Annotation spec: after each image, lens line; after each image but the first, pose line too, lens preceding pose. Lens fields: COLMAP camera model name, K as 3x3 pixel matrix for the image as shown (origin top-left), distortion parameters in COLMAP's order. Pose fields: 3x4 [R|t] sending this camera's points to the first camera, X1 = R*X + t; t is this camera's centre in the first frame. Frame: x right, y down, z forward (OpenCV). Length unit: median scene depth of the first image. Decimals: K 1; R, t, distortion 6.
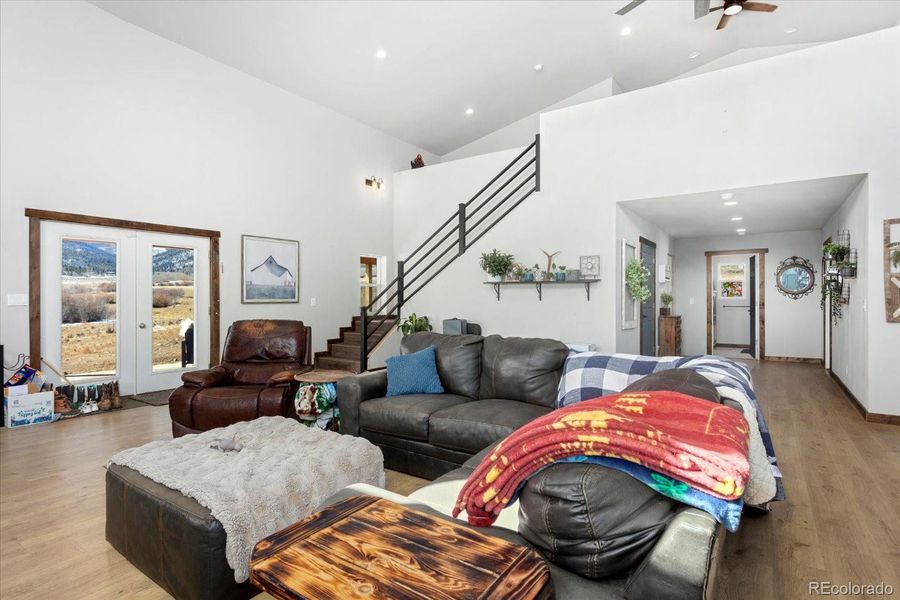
lens RADIAL K [[461.8, 0, 439.7], [0, 461.8, 296.9], [0, 0, 1]] dist [-0.009815, 0.001406]
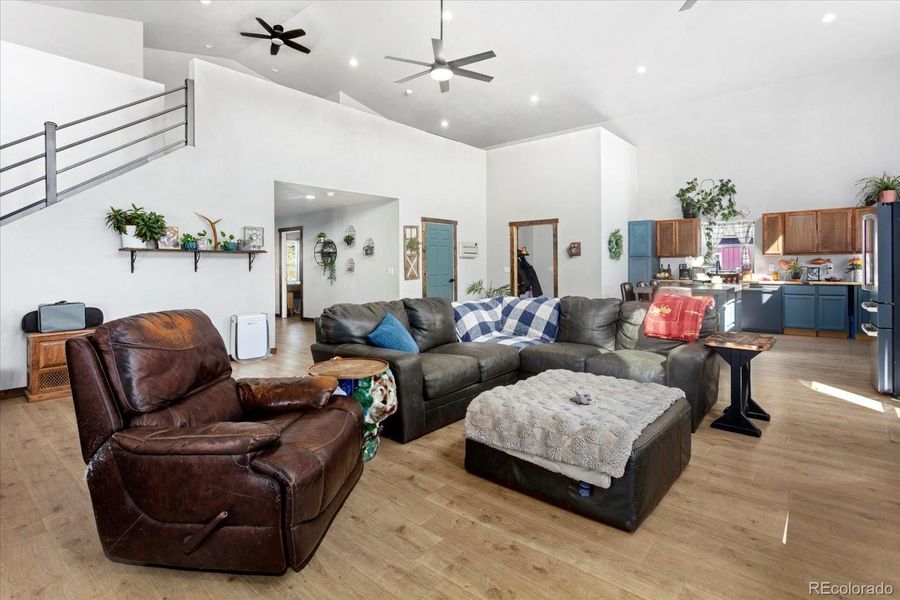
lens RADIAL K [[461.8, 0, 434.6], [0, 461.8, 266.1], [0, 0, 1]] dist [-0.009815, 0.001406]
pose [[0.091808, -0.000034, 0.995777, -0.607250], [0.006553, 0.999978, -0.000570, 0.000342], [-0.995755, 0.006578, 0.091806, 0.473225]]
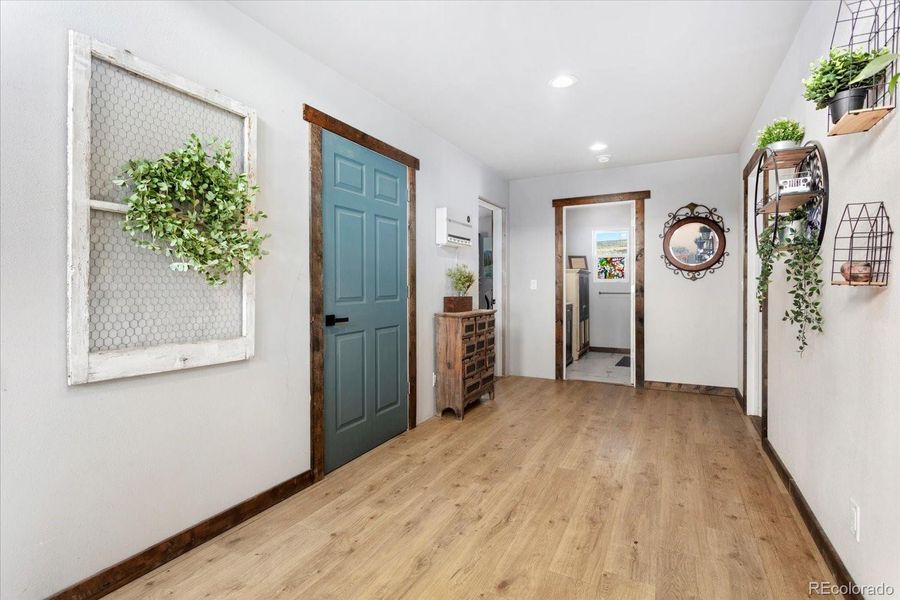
lens RADIAL K [[434.9, 0, 442.9], [0, 434.9, 288.8], [0, 0, 1]] dist [-0.014986, 0.000295]
pose [[0.991453, -0.002607, 0.130436, 0.533425], [0.001326, 0.999950, 0.009906, 0.013738], [-0.130455, -0.009648, 0.991407, 0.684979]]
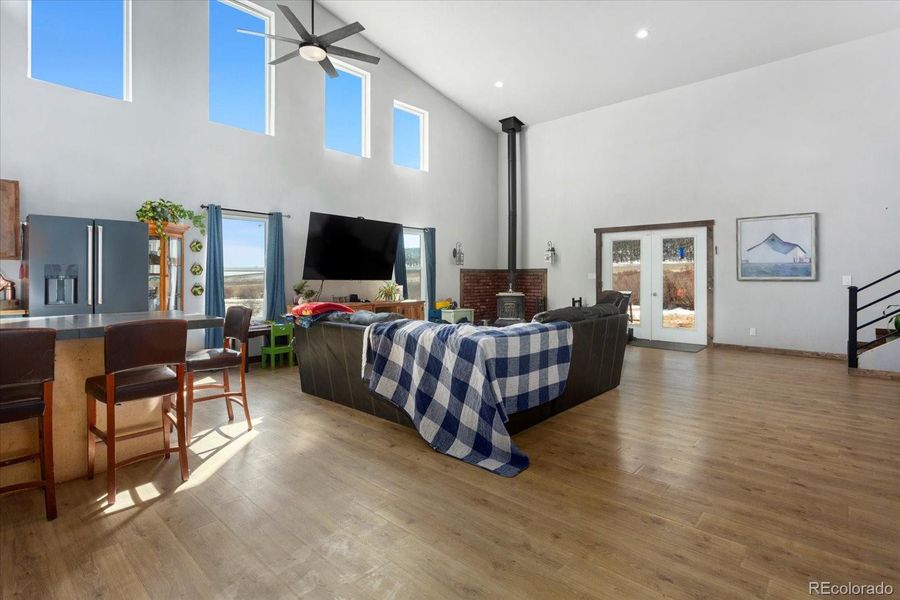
lens RADIAL K [[434.9, 0, 452.4], [0, 434.9, 277.3], [0, 0, 1]] dist [-0.014986, 0.000295]
pose [[-0.116969, 0.006324, -0.993115, 0.724127], [0.002684, 0.999978, 0.006052, -0.001377], [0.993132, -0.001957, -0.116984, 0.456927]]
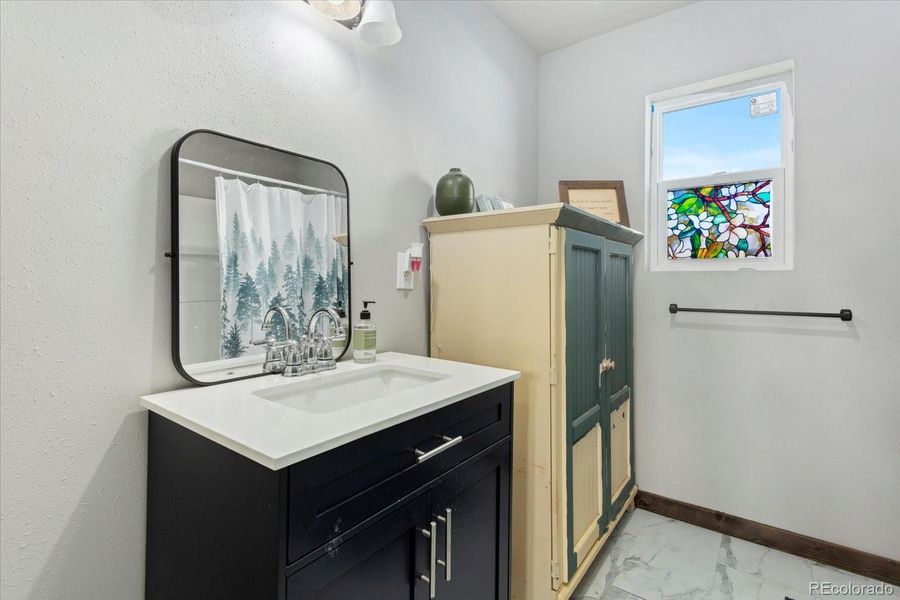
lens RADIAL K [[434.9, 0, 447.8], [0, 434.9, 295.7], [0, 0, 1]] dist [-0.014986, 0.000295]
pose [[0.999743, 0.005426, -0.022005, 0.943190], [-0.005406, 0.999985, 0.000945, 0.027594], [0.022009, -0.000826, 0.999757, 1.460776]]
